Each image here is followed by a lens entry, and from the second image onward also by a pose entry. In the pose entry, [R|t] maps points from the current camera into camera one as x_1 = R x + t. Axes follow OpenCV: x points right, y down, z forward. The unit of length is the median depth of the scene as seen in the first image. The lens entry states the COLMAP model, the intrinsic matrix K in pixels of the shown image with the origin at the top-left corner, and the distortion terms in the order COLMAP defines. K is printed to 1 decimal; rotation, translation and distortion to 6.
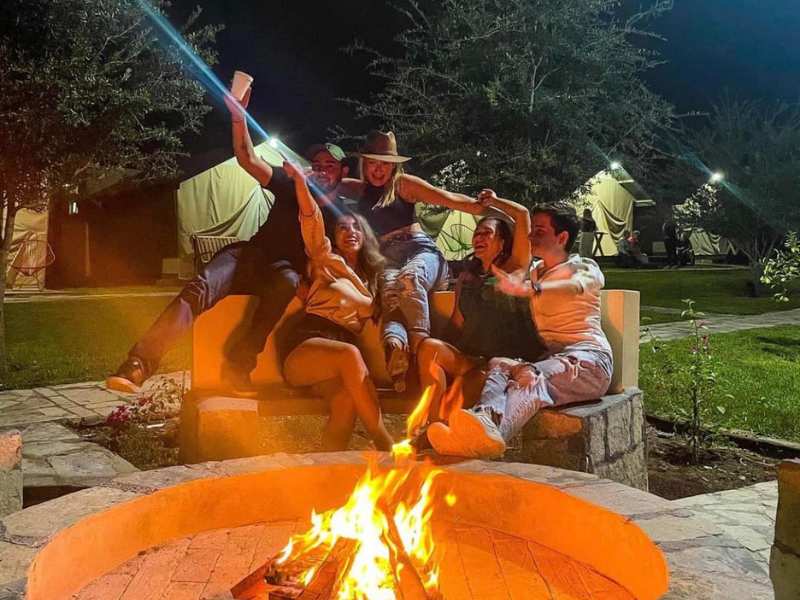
lens RADIAL K [[802.3, 0, 397.9], [0, 802.3, 297.5], [0, 0, 1]] dist [0.026722, 0.000000]
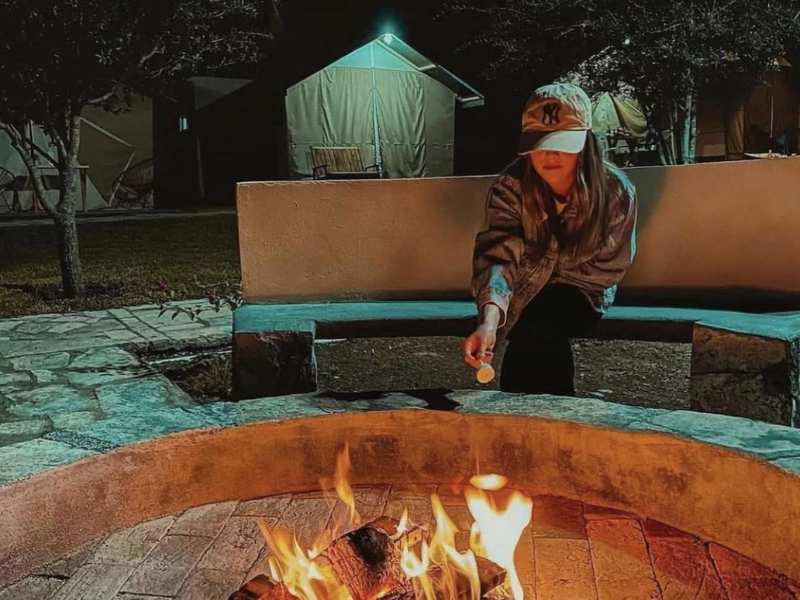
lens RADIAL K [[802.3, 0, 400.1], [0, 802.3, 304.3], [0, 0, 1]] dist [0.026722, 0.000000]
pose [[0.984953, -0.006693, -0.172694, 0.020805], [0.023425, 0.995199, 0.095032, 0.032381], [0.171229, -0.097647, 0.980380, 0.197176]]
